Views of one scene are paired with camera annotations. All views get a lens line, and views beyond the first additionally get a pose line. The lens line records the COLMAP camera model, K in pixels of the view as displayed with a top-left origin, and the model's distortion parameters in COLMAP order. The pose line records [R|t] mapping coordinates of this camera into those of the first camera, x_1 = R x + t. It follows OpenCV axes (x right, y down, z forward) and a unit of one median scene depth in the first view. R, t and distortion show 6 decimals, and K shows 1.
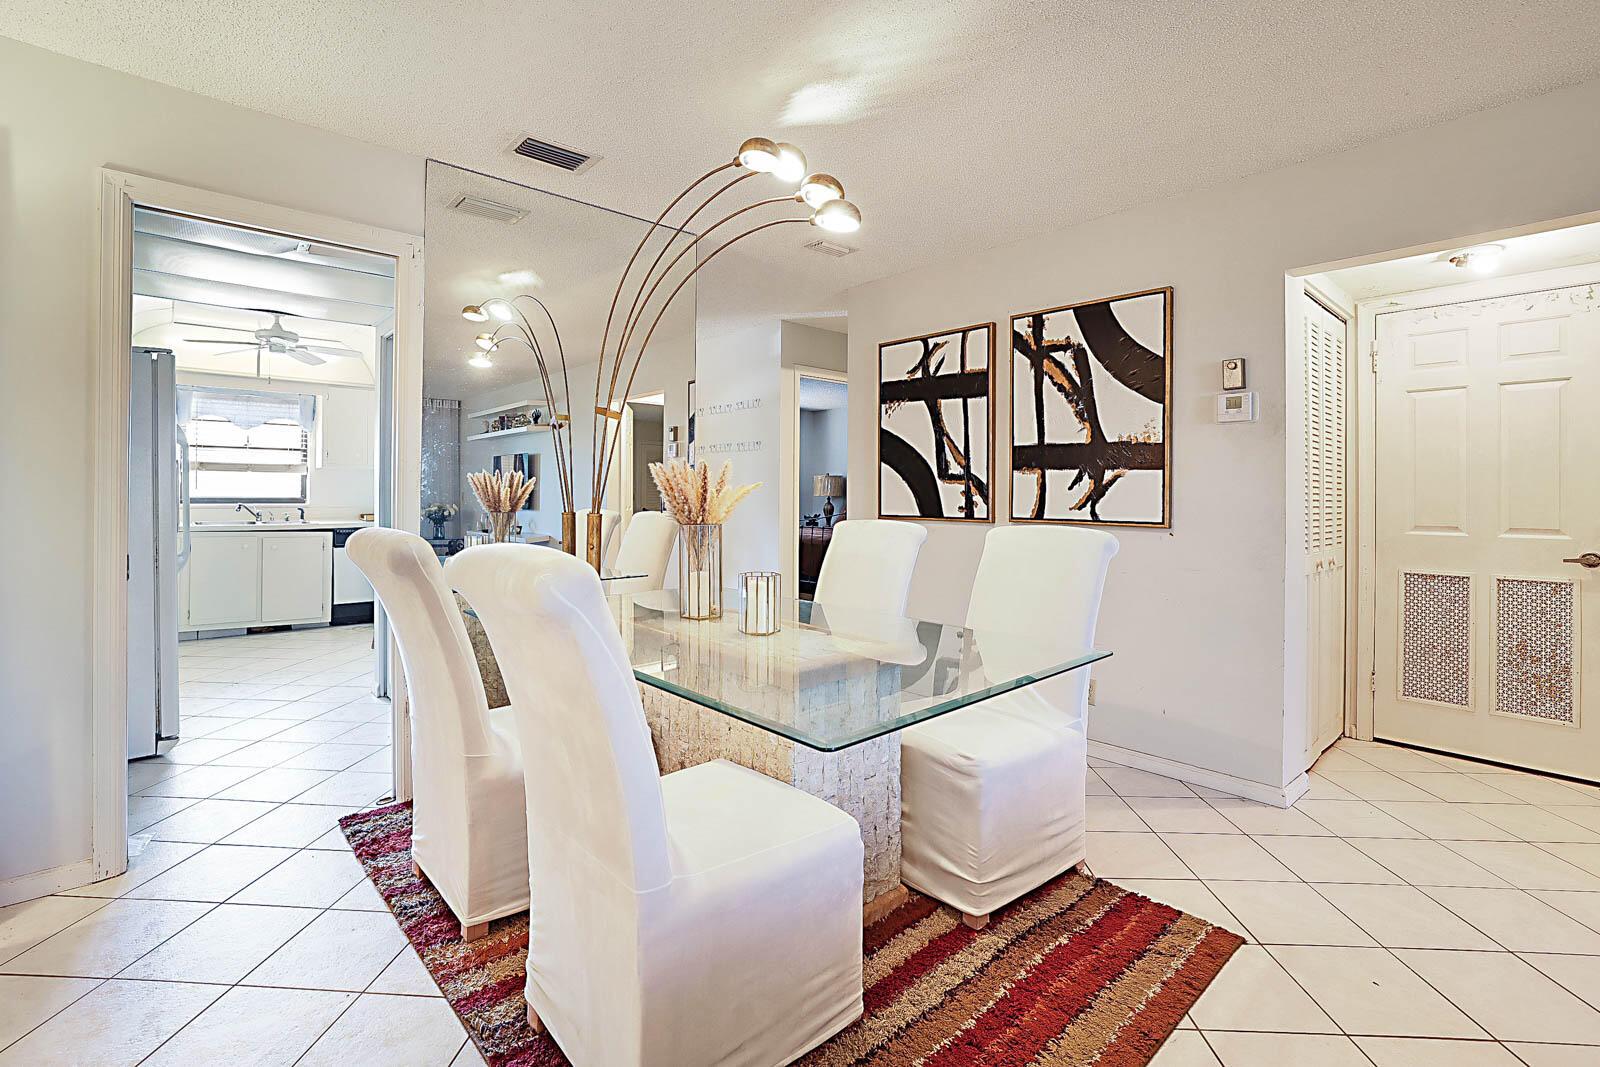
lens RADIAL K [[708.1, 0, 777.5], [0, 708.1, 509.0], [0, 0, 1]] dist [-0.023645, 0.000625]
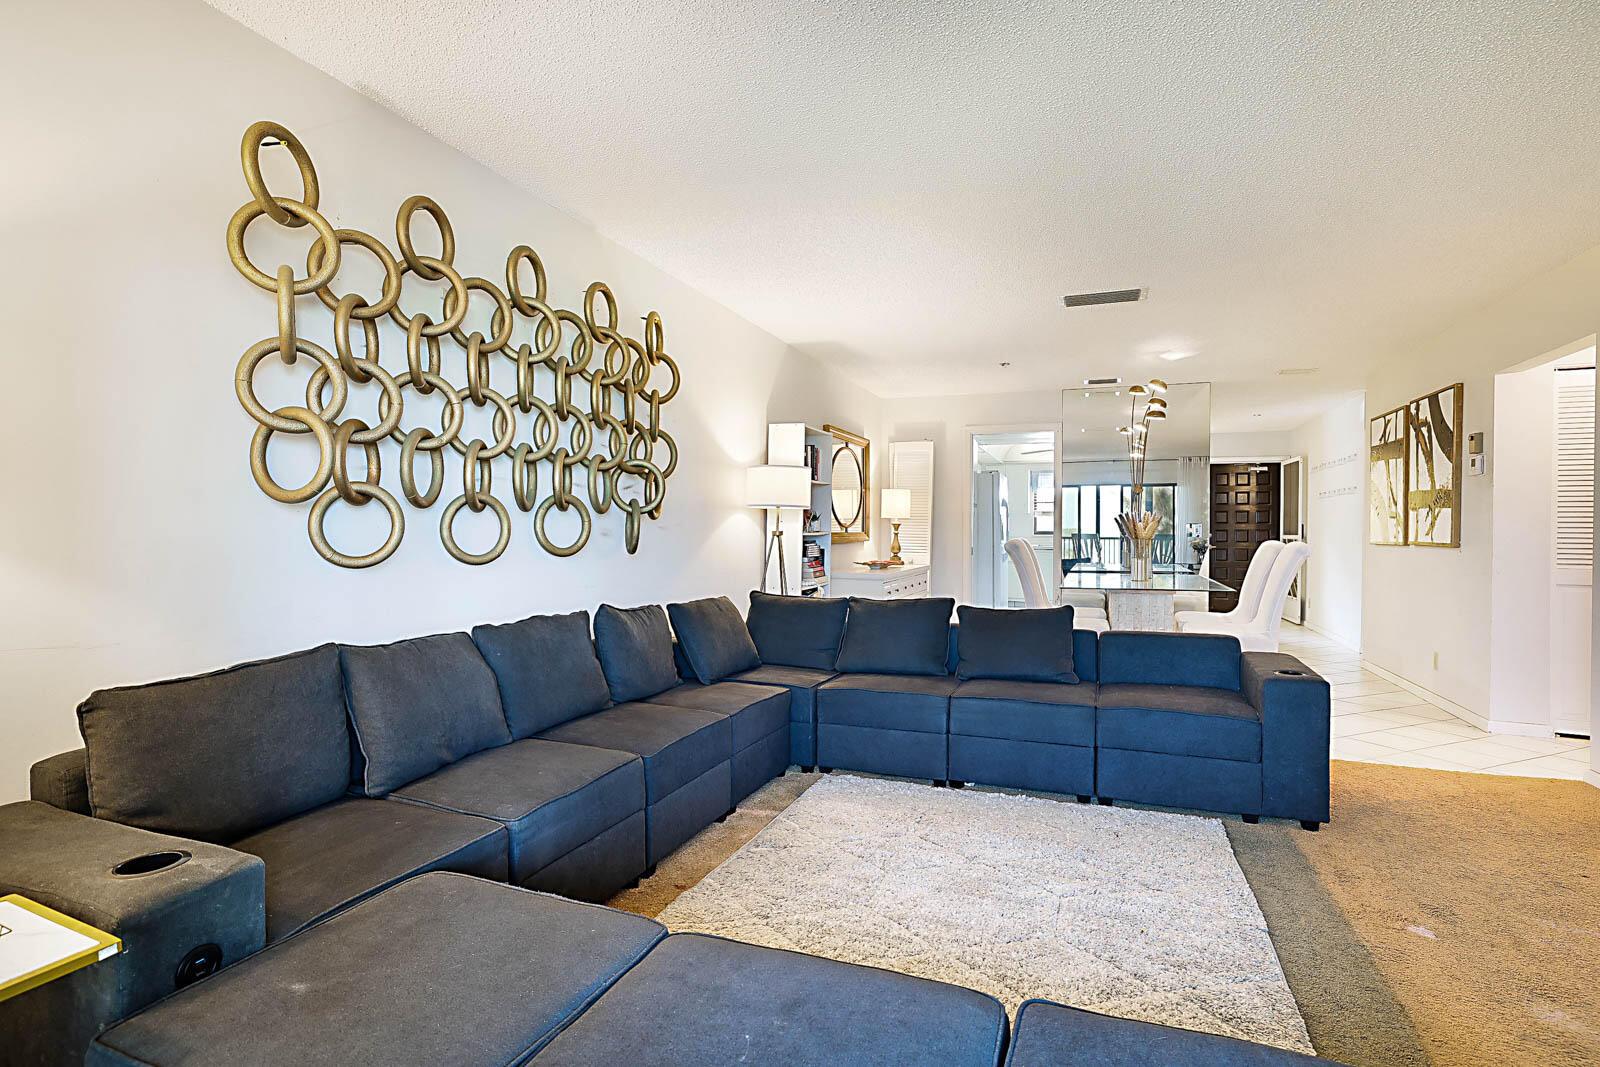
lens RADIAL K [[809.5, 0, 807.1], [0, 809.5, 515.1], [0, 0, 1]] dist [-0.000368, 0.000344]
pose [[0.478529, -0.022158, -0.877792, 1.201138], [-0.016483, 0.999279, -0.034211, 0.035378], [0.877917, 0.030839, 0.477819, -0.873352]]
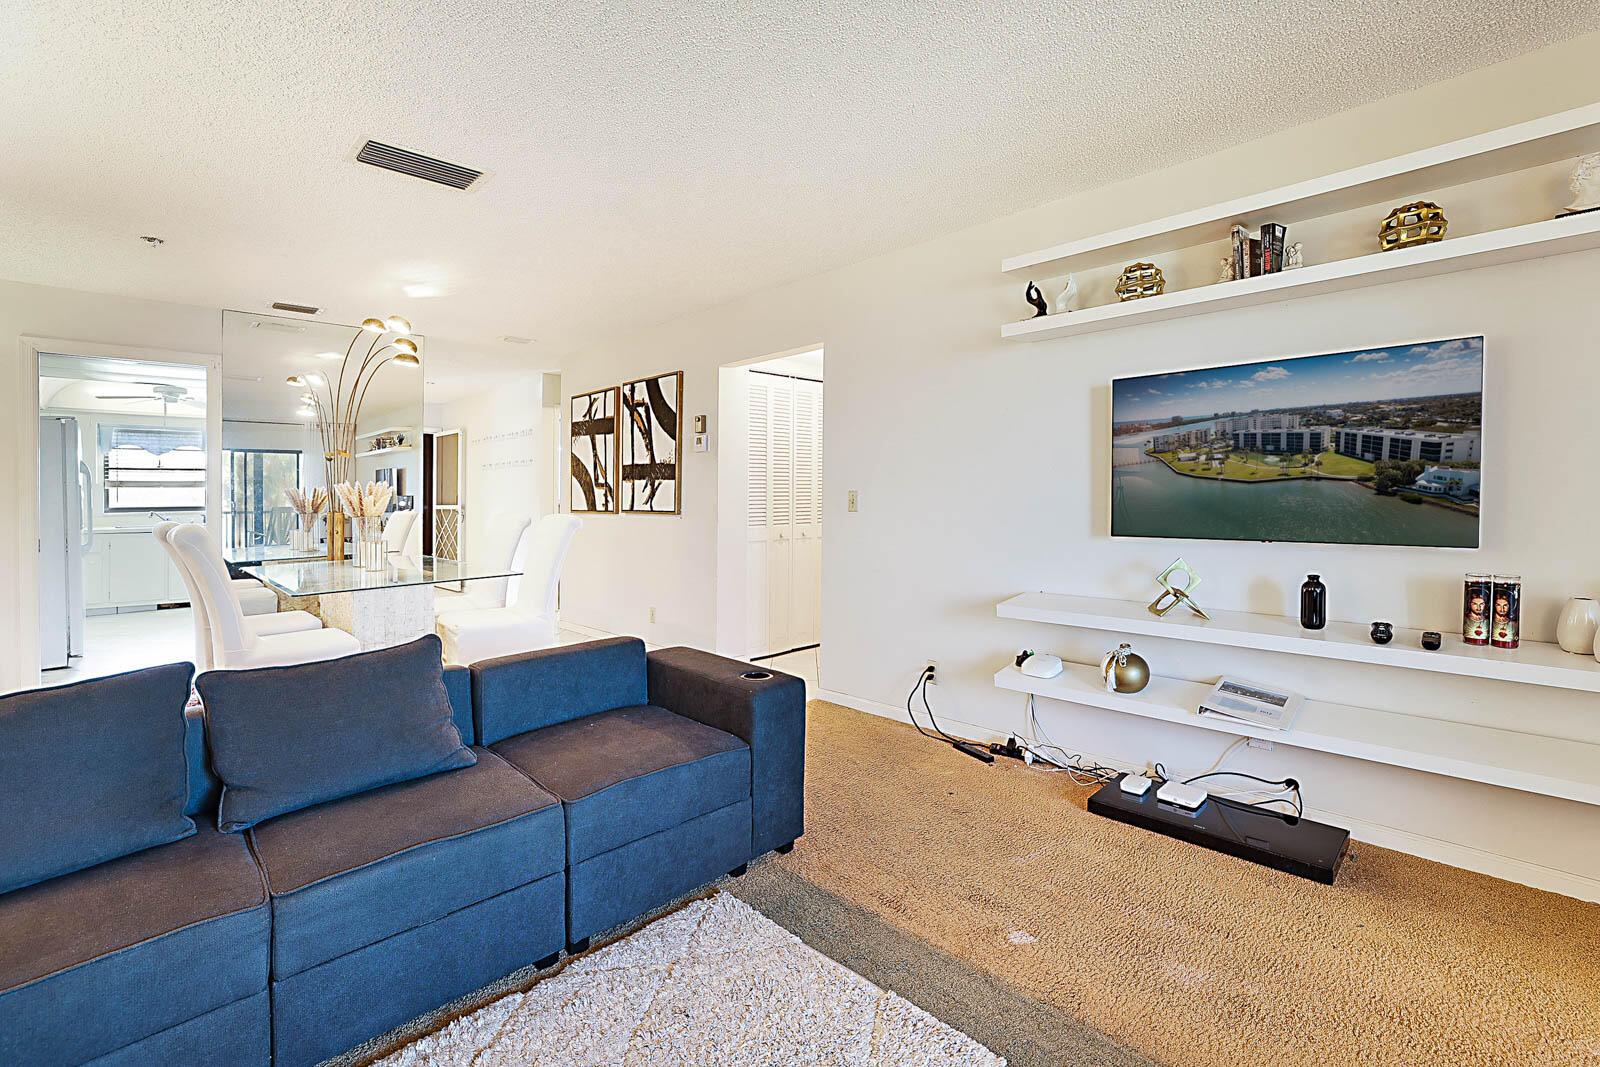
lens RADIAL K [[701.2, 0, 801.2], [0, 701.2, 510.7], [0, 0, 1]] dist [-0.051781, 0.021934]
pose [[0.998088, -0.020901, 0.058162, 0.643262], [0.020635, 0.999774, 0.005161, 0.014019], [-0.058256, -0.003951, 0.998294, -0.603764]]
